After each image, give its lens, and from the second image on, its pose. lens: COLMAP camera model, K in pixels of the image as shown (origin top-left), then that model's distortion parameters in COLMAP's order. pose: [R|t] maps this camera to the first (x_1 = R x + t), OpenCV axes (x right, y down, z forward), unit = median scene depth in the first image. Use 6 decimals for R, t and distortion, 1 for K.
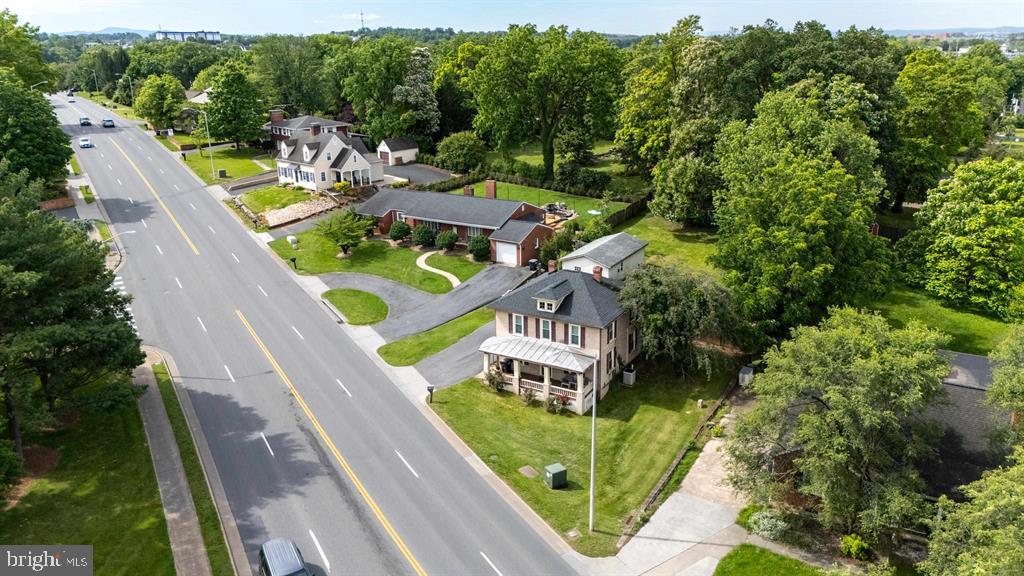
lens RADIAL K [[757.0, 0, 508.3], [0, 757.0, 284.5], [0, 0, 1]] dist [0.073622, -0.068729]
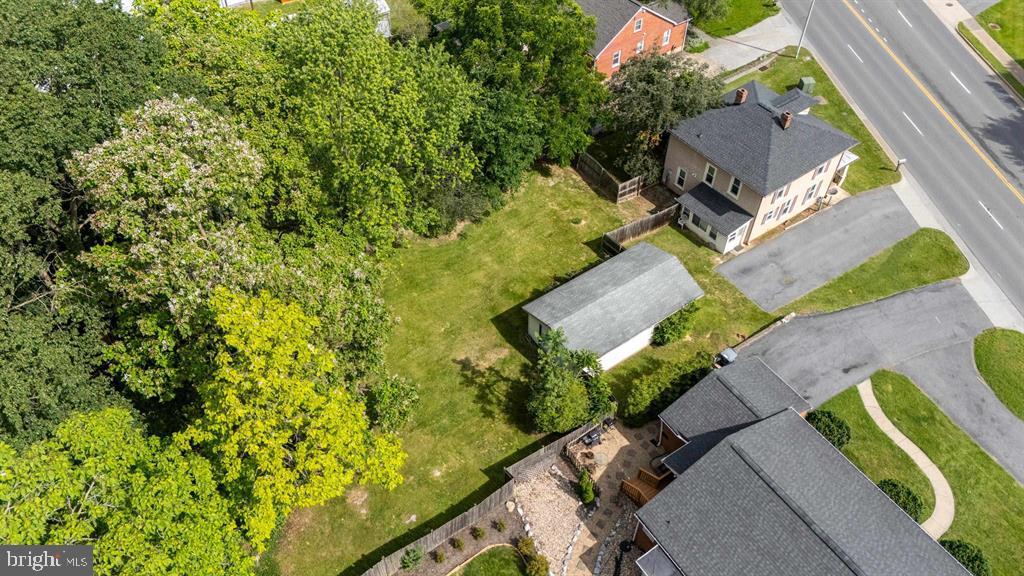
lens RADIAL K [[757.0, 0, 512.0], [0, 757.0, 289.6], [0, 0, 1]] dist [0.073622, -0.068729]
pose [[-0.920217, -0.279912, 0.273586, 0.054832], [0.135075, 0.428933, 0.893180, -0.798055], [-0.367362, 0.858875, -0.356902, 1.662094]]
